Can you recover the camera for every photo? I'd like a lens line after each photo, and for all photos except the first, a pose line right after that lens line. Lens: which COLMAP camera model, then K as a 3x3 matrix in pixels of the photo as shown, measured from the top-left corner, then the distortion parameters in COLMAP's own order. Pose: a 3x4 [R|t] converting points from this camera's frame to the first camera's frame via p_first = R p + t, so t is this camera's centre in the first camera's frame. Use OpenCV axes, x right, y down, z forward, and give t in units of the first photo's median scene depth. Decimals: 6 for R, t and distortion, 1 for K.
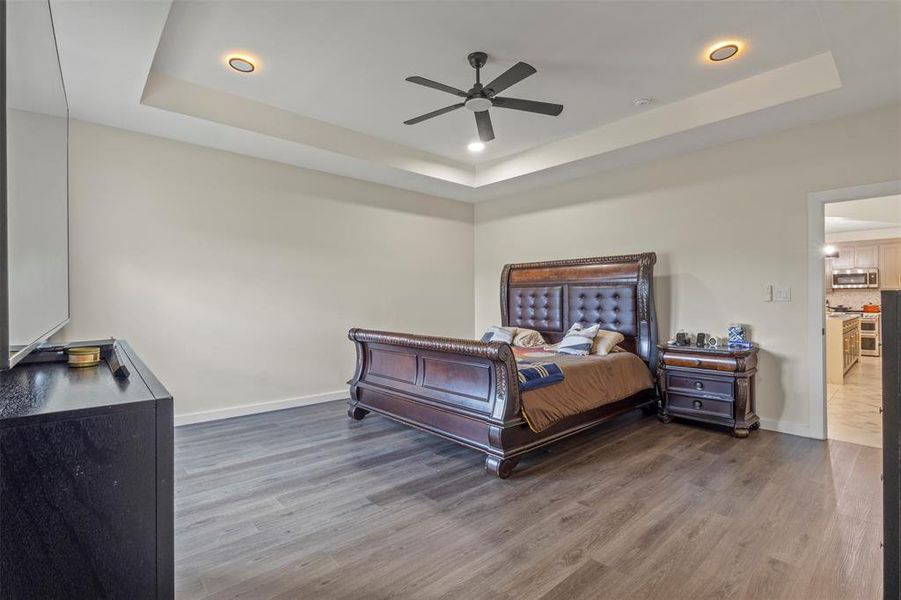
lens RADIAL K [[414.8, 0, 453.1], [0, 414.8, 297.7], [0, 0, 1]] dist [0.006009, -0.000887]
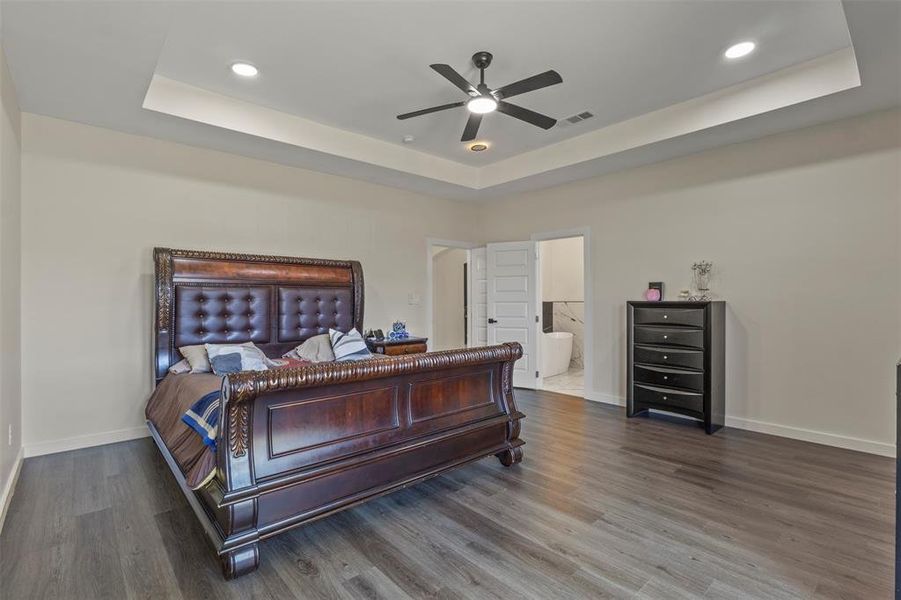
lens RADIAL K [[414.8, 0, 452.0], [0, 414.8, 302.9], [0, 0, 1]] dist [0.006009, -0.000887]
pose [[0.014549, -0.001835, 0.999892, -0.855385], [-0.004200, 0.999989, 0.001896, 0.000566], [-0.999885, -0.004228, 0.014541, 0.988147]]
